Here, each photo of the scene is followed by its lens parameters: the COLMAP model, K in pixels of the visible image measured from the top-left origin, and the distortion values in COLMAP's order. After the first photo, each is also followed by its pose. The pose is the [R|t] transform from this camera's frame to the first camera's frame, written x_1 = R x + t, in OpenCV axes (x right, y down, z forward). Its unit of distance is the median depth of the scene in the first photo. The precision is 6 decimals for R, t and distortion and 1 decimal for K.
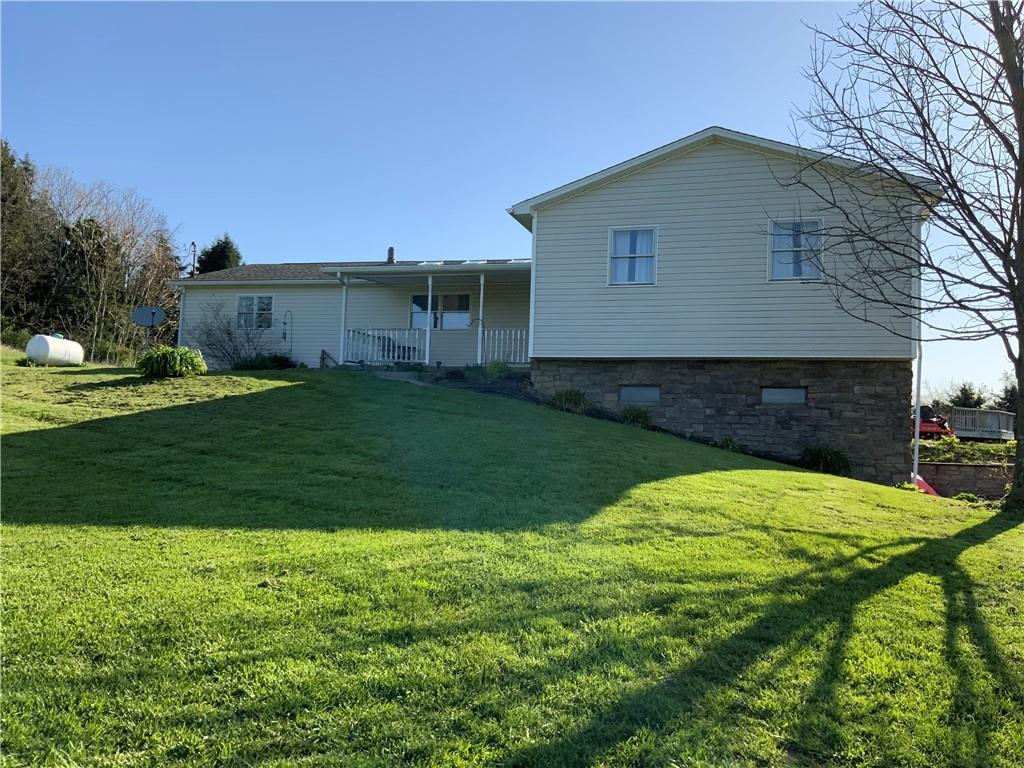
lens RADIAL K [[873.0, 0, 511.5], [0, 873.0, 385.3], [0, 0, 1]] dist [0.002910, -0.005363]
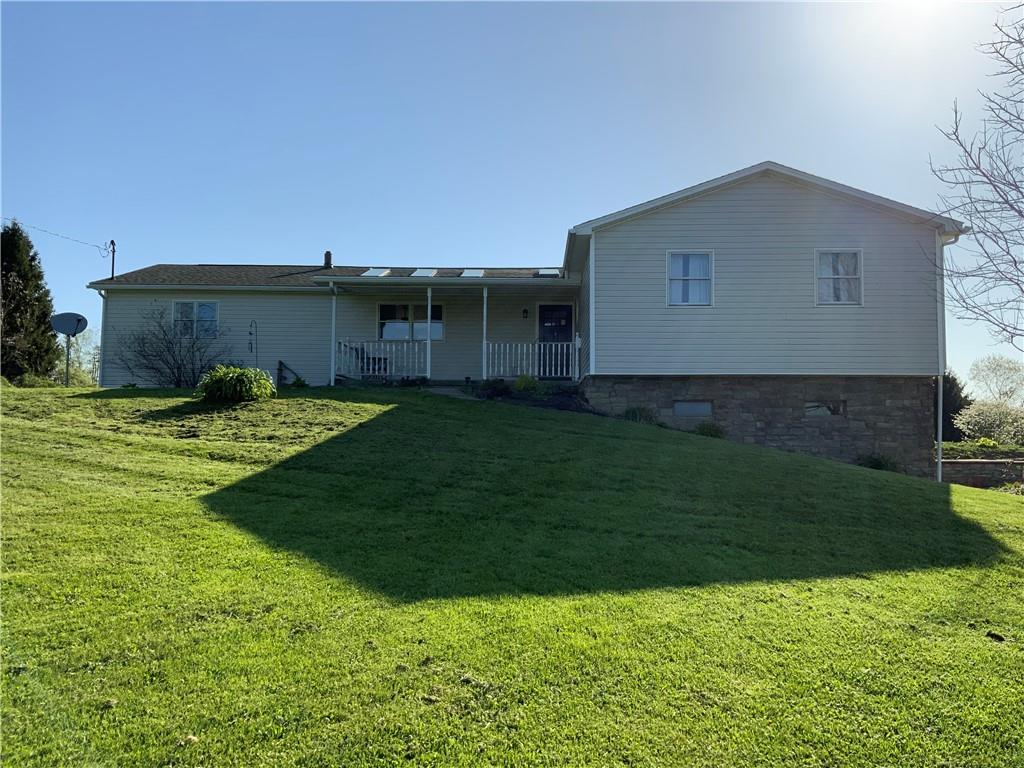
lens RADIAL K [[873.0, 0, 511.7], [0, 873.0, 381.9], [0, 0, 1]] dist [0.002910, -0.005363]
pose [[0.961348, -0.010138, 0.275148, -0.361744], [0.009571, 0.999948, 0.003402, -0.029005], [-0.275168, -0.000637, 0.961396, 0.045501]]
